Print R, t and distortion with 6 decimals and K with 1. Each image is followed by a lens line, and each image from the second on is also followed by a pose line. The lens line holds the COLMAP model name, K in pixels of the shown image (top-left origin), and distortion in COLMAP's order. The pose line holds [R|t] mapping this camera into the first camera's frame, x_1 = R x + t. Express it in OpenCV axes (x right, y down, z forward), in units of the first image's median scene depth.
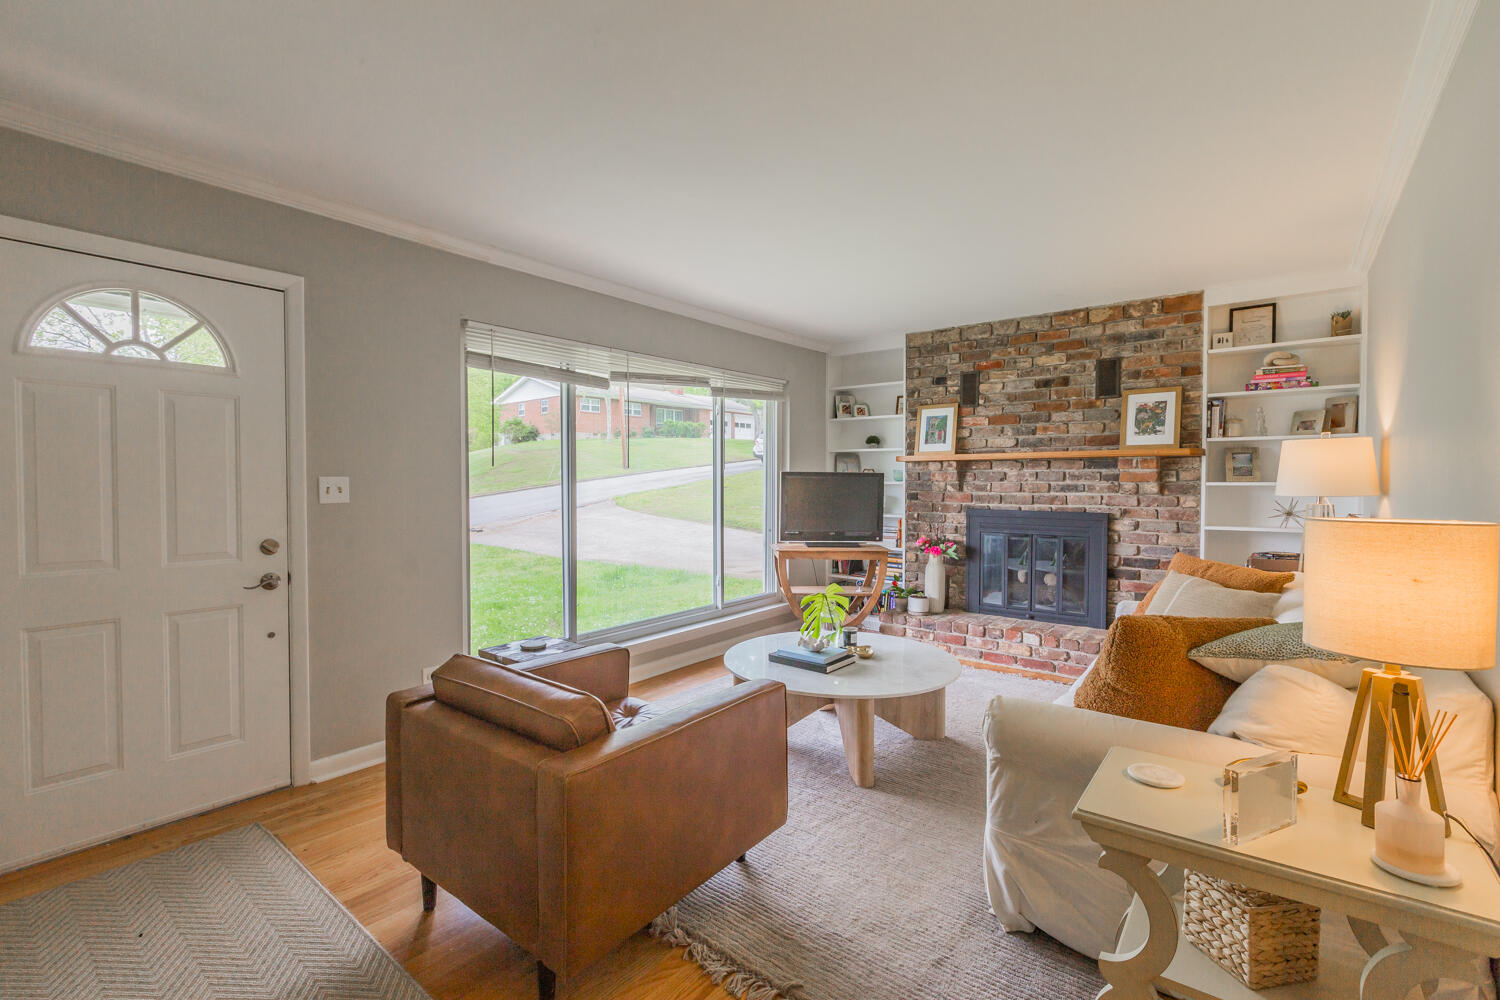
lens RADIAL K [[705.9, 0, 752.7], [0, 705.9, 498.3], [0, 0, 1]] dist [-0.000899, -0.000364]
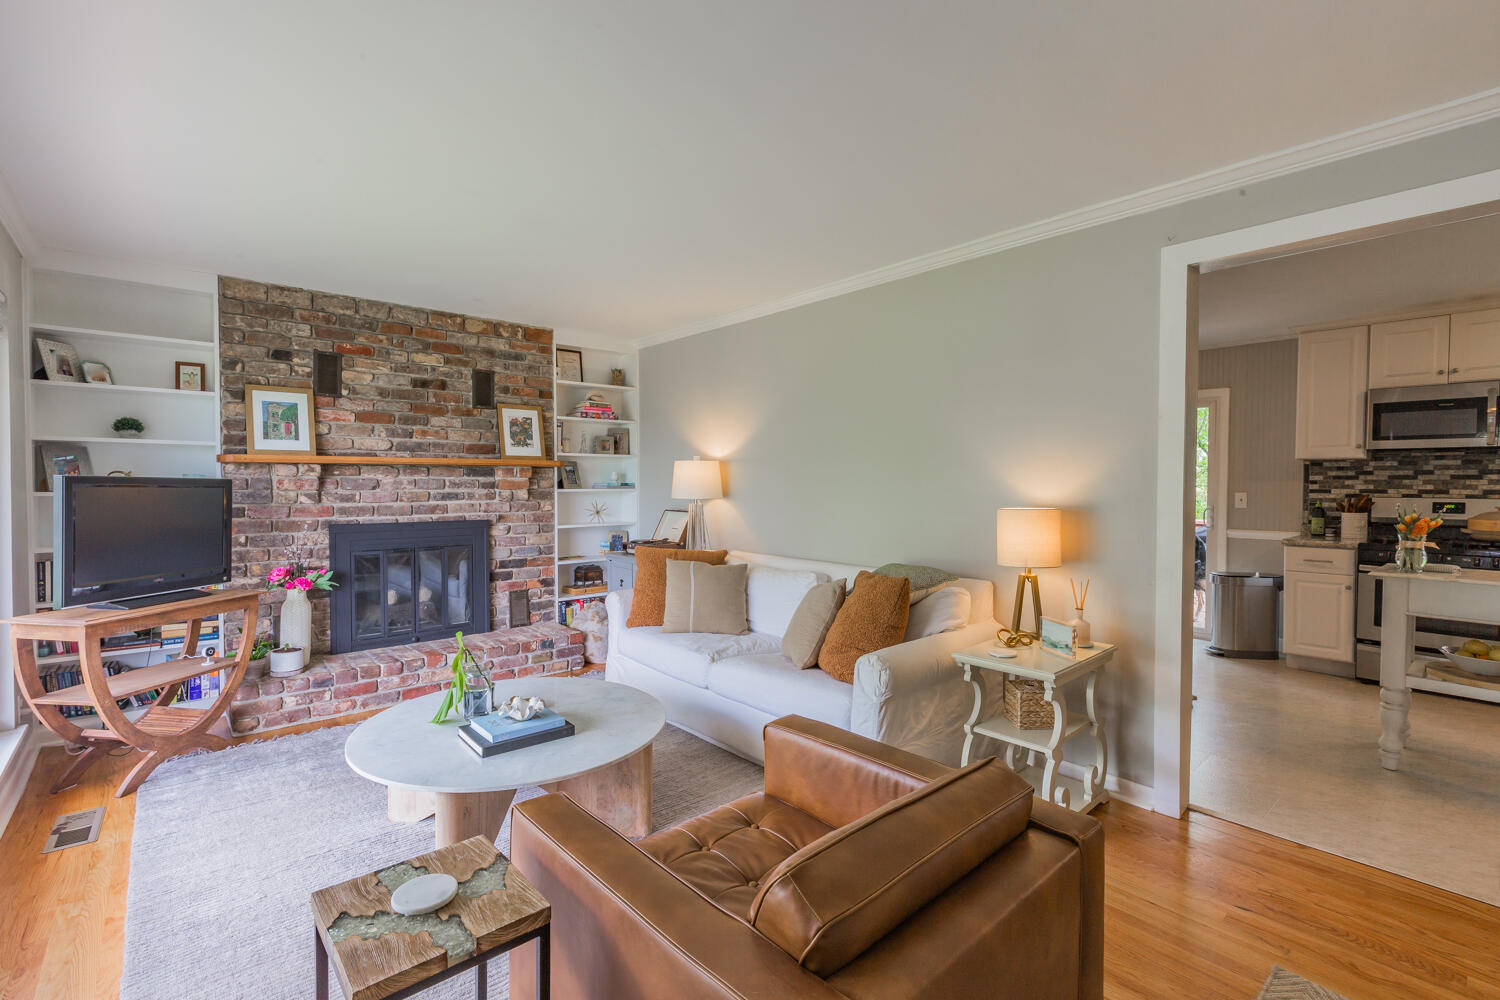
lens RADIAL K [[678.6, 0, 750.0], [0, 678.6, 500.0], [0, 0, 1]] dist [-0.000749, 0.000119]
pose [[0.145032, -0.024044, 0.989135, -0.424193], [0.026996, 0.999429, 0.020336, -0.017651], [-0.989059, 0.023753, 0.145599, 0.470009]]
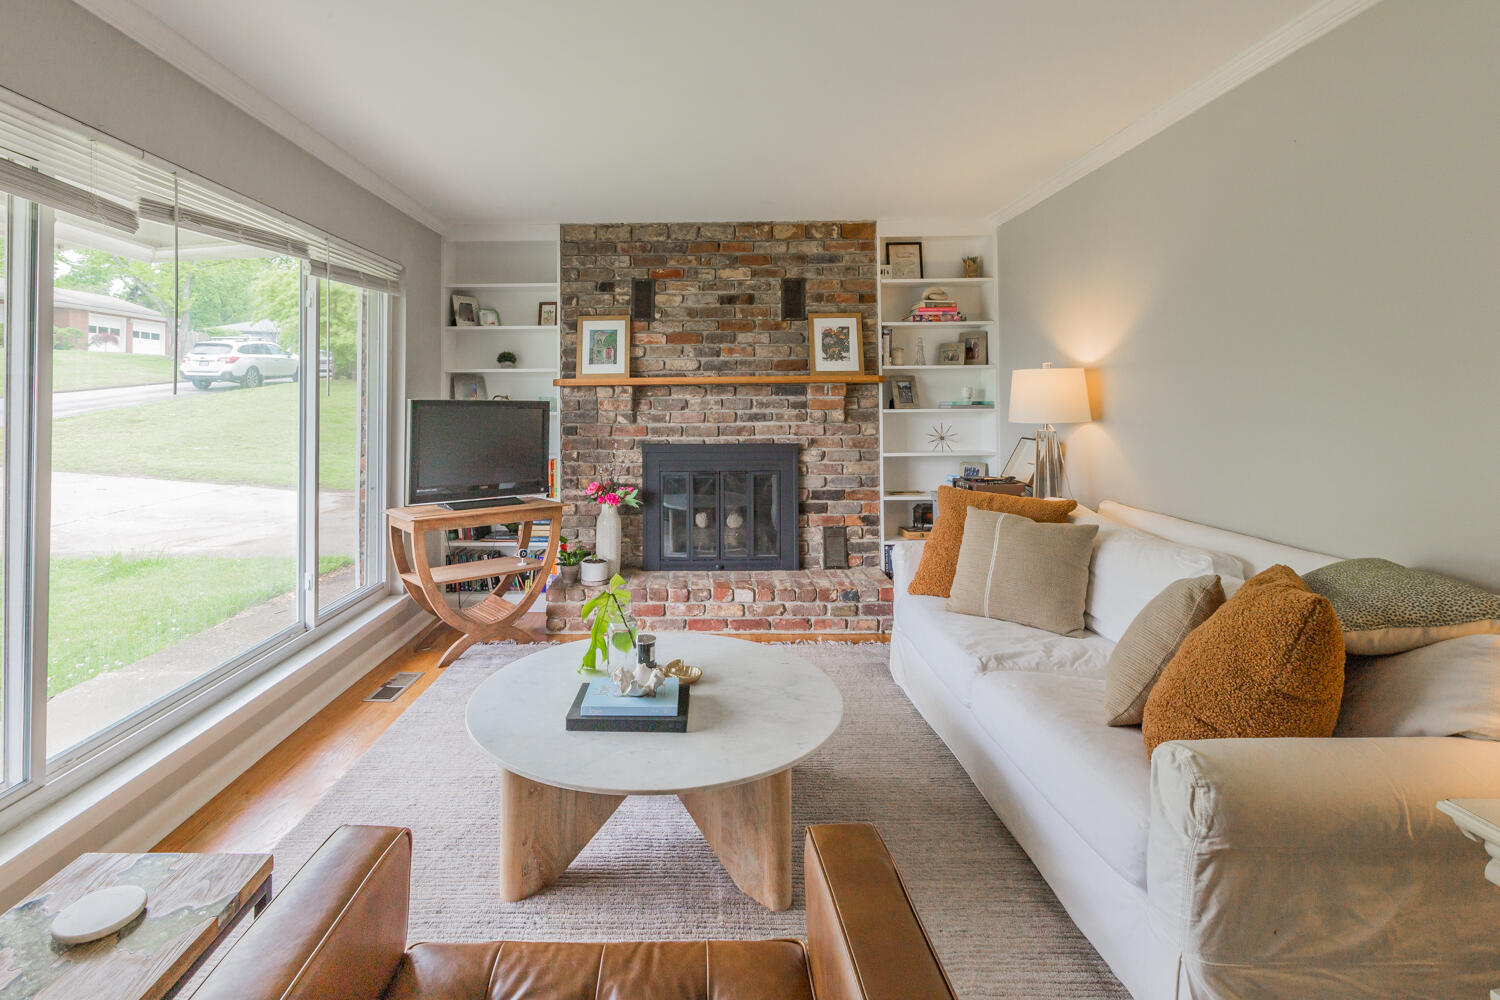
lens RADIAL K [[717.6, 0, 699.9], [0, 717.6, 388.1], [0, 0, 1]] dist [-0.001934, 0.000623]
pose [[0.778114, 0.008882, 0.628061, -0.189756], [0.024146, 0.998738, -0.044039, -0.013238], [-0.627659, 0.049433, 0.776917, 0.340538]]
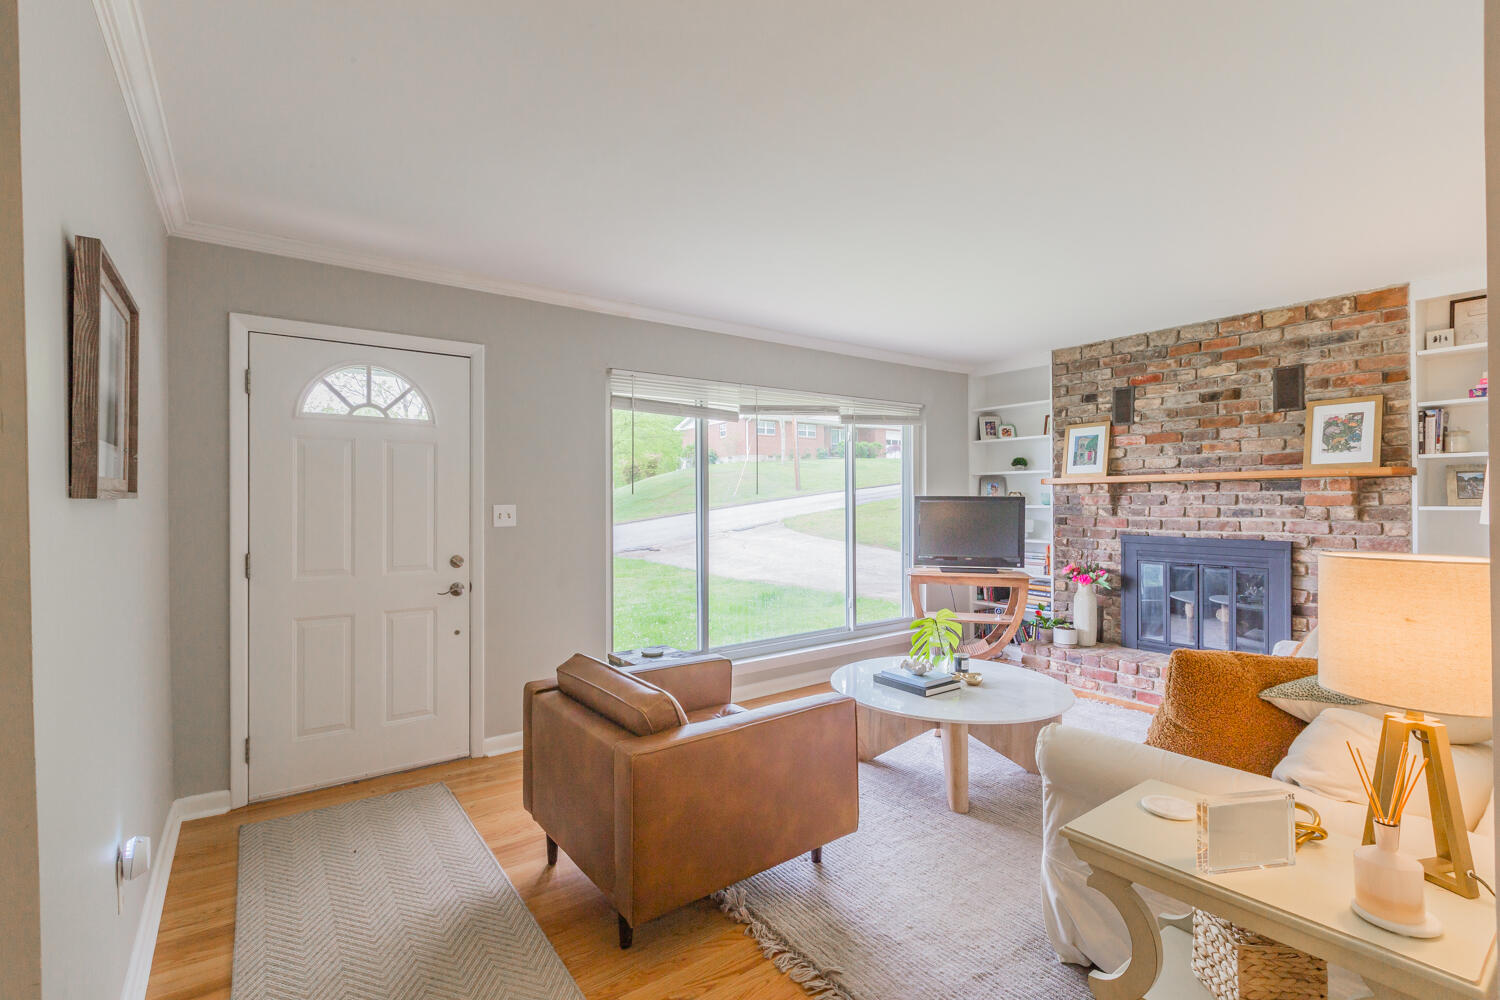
lens RADIAL K [[716.7, 0, 731.8], [0, 716.7, 499.0], [0, 0, 1]] dist [0.005249, -0.006848]
pose [[0.960227, -0.004933, -0.279178, 0.083861], [-0.002988, 0.999605, -0.027939, -0.004849], [0.279206, 0.027662, 0.959833, -0.052235]]
